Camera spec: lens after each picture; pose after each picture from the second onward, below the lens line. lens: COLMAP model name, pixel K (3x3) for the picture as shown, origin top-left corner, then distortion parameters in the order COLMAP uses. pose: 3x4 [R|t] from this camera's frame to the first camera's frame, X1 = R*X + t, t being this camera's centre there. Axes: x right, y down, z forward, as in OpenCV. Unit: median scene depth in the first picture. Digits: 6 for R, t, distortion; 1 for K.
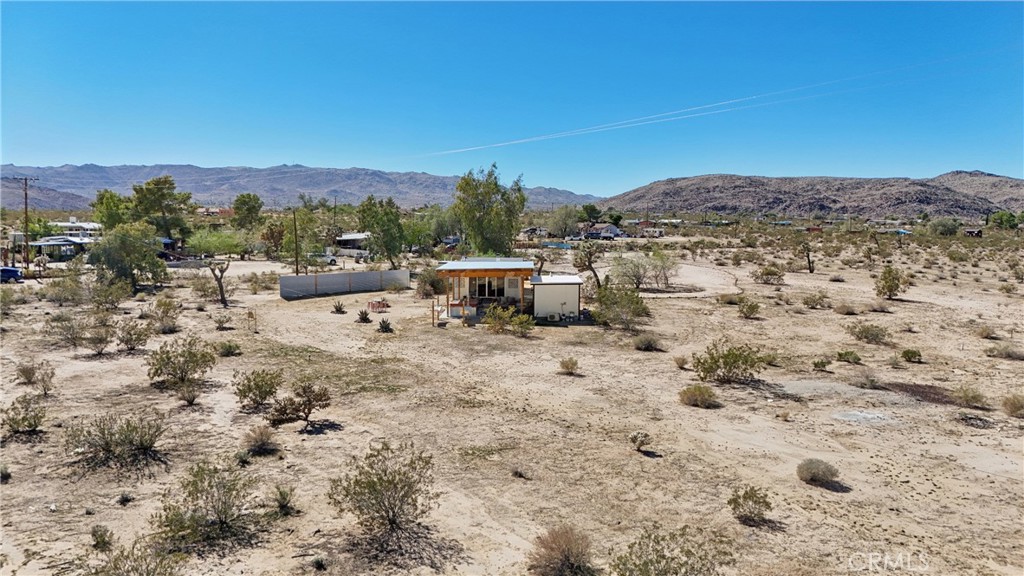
lens RADIAL K [[753.8, 0, 508.9], [0, 753.8, 289.2], [0, 0, 1]] dist [0.086593, -0.104618]
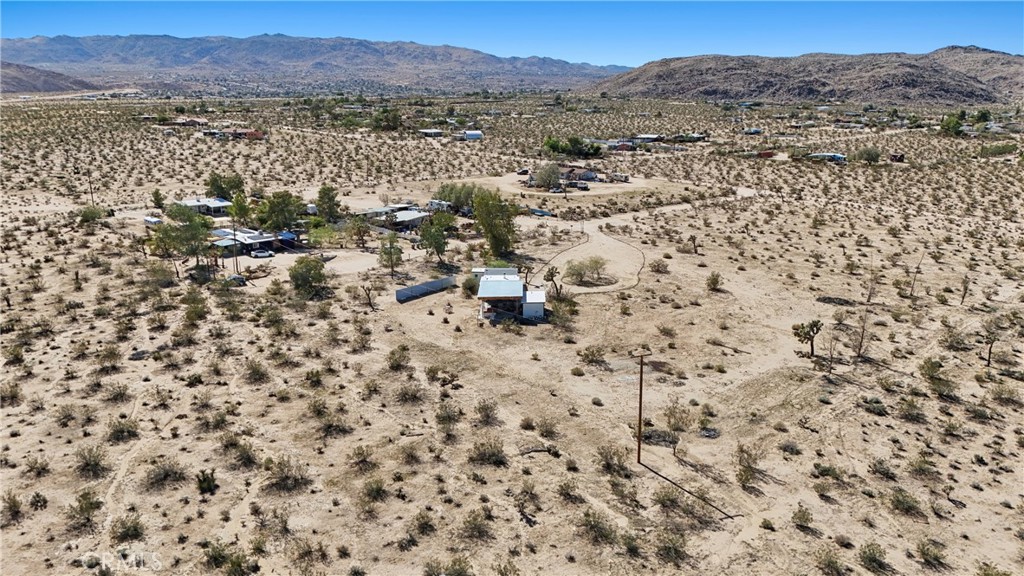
lens RADIAL K [[753.8, 0, 508.9], [0, 753.8, 289.2], [0, 0, 1]] dist [0.086593, -0.104618]
pose [[0.999913, -0.011544, 0.006371, -0.028774], [0.010367, 0.986888, 0.161071, -0.574358], [-0.008147, -0.160991, 0.986922, -1.635211]]
